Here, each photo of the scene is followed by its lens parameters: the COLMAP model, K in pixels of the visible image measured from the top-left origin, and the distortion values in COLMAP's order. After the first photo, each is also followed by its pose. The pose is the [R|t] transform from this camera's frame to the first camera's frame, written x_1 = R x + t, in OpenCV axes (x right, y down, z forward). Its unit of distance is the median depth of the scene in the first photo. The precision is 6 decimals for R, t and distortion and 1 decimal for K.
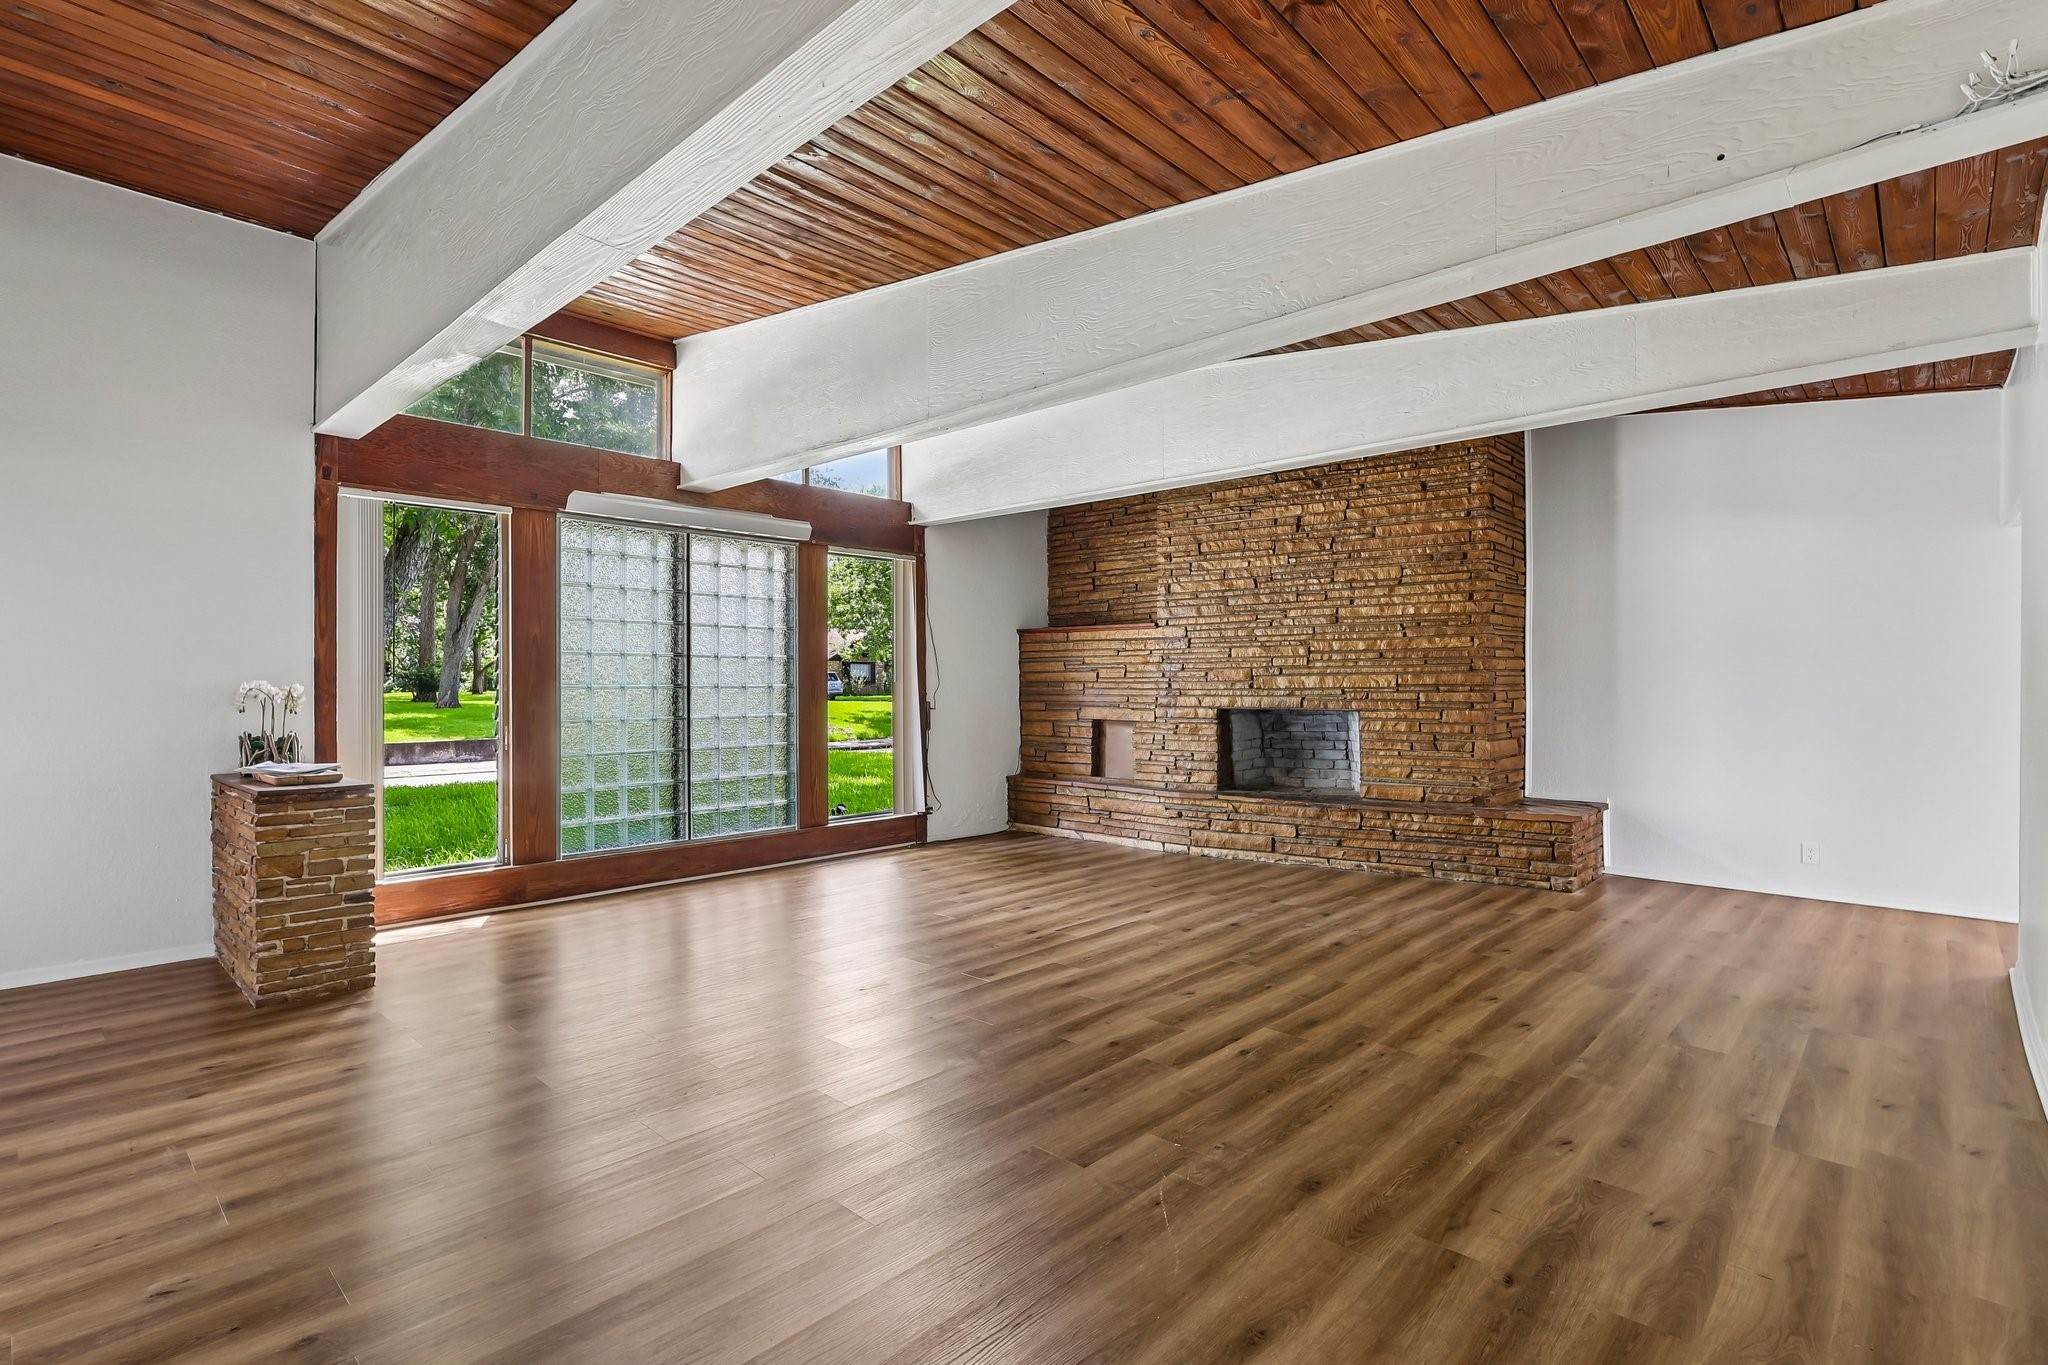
lens RADIAL K [[978.2, 0, 1031.2], [0, 978.2, 680.1], [0, 0, 1]] dist [-0.001406, 0.001701]
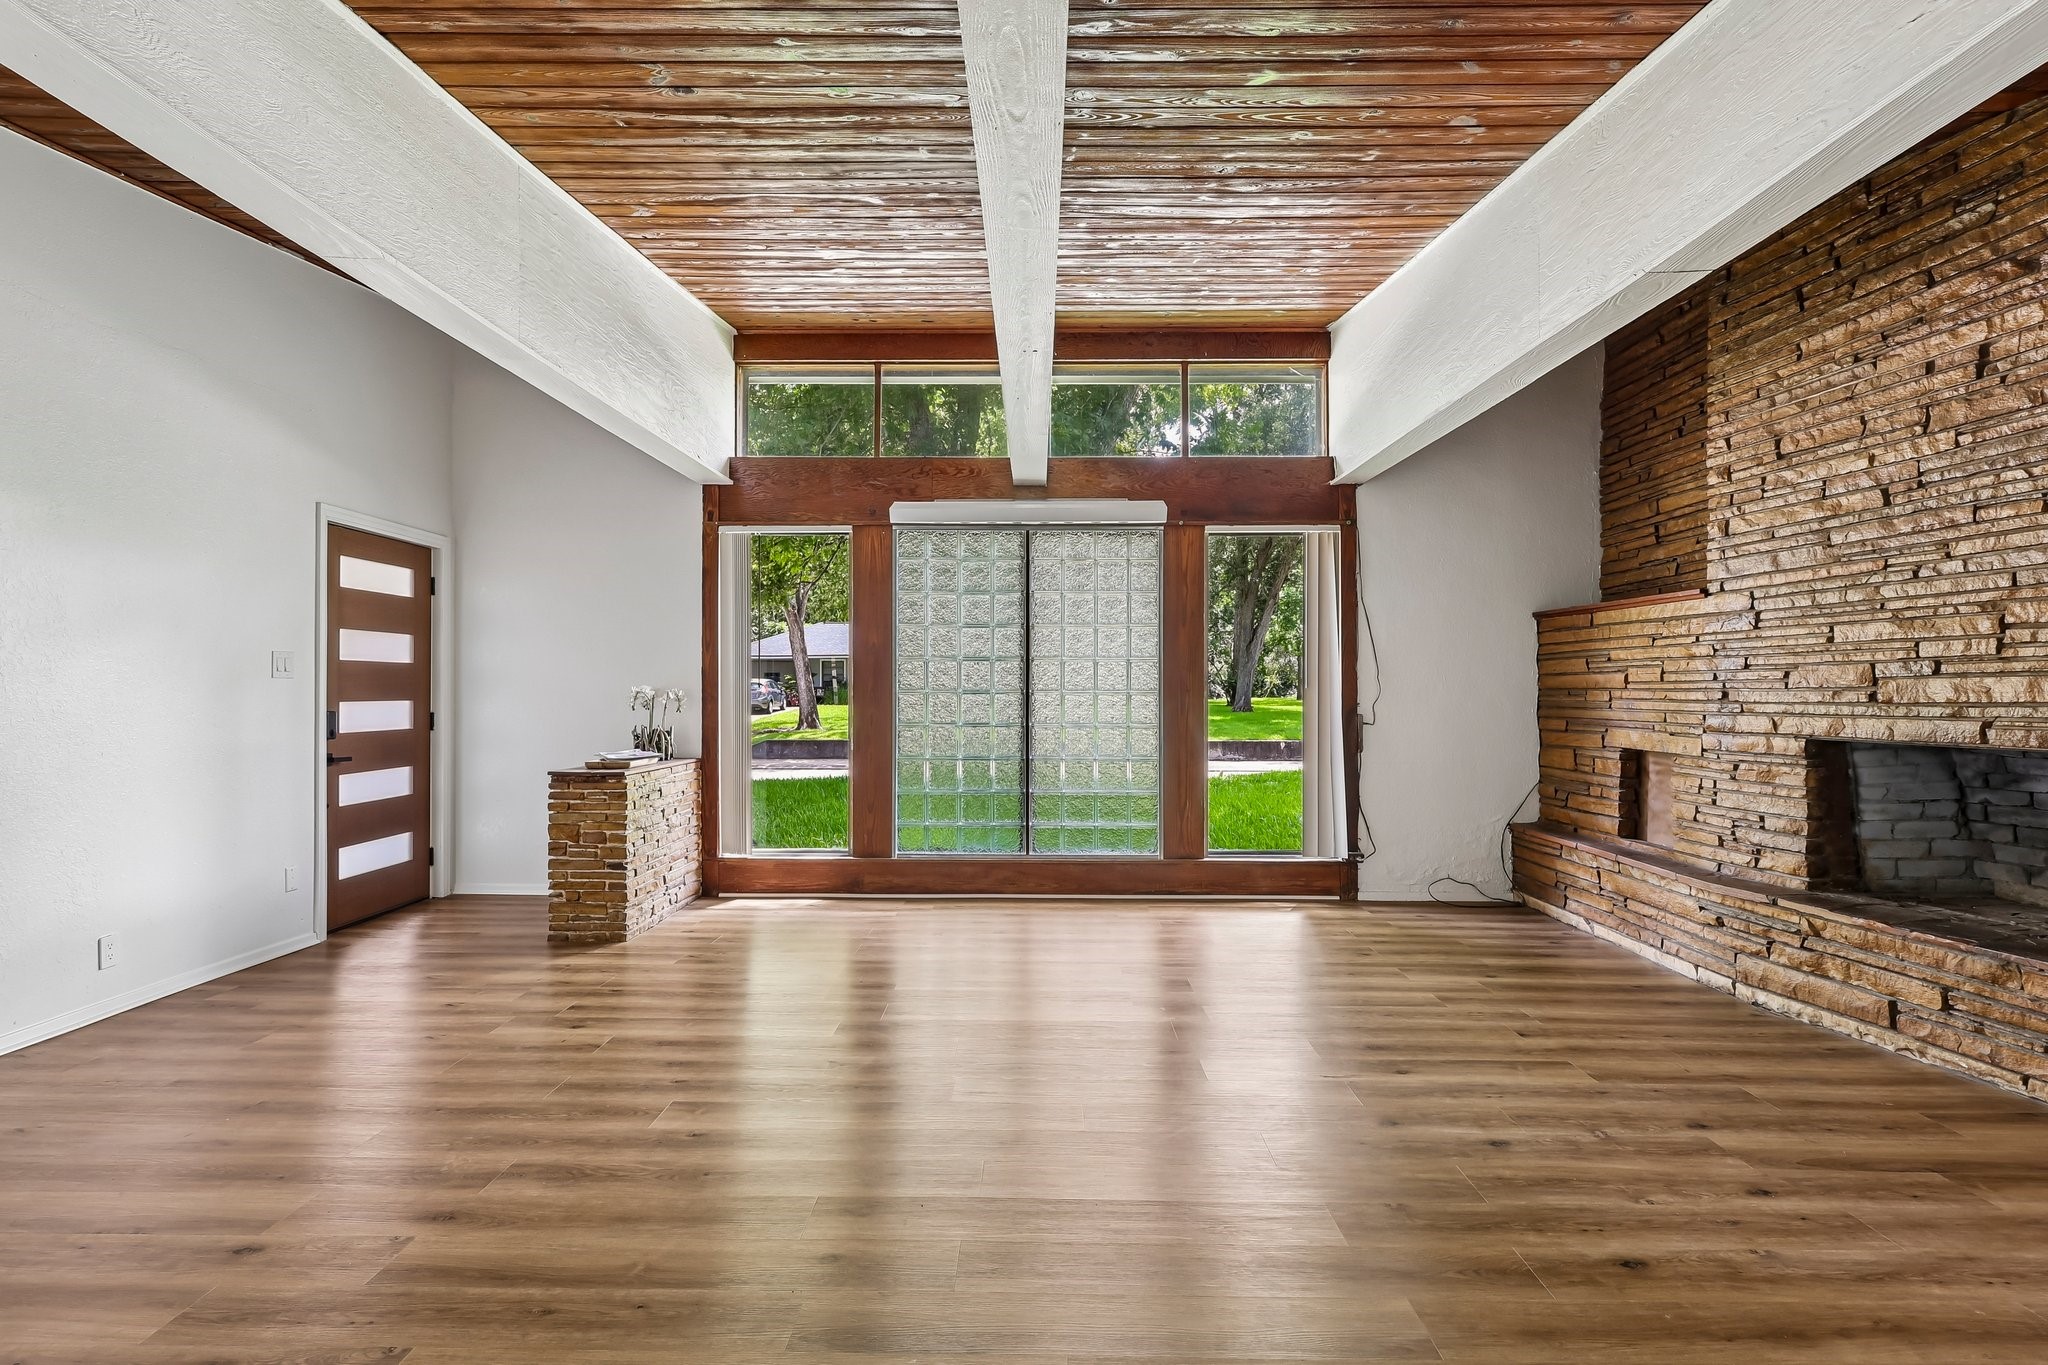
lens RADIAL K [[978.2, 0, 1023.1], [0, 978.2, 686.8], [0, 0, 1]] dist [-0.001406, 0.001701]
pose [[0.669940, 0.001055, -0.742414, 0.300970], [-0.001283, 0.999999, 0.000264, 0.000887], [0.742414, 0.000776, 0.669941, 0.315418]]
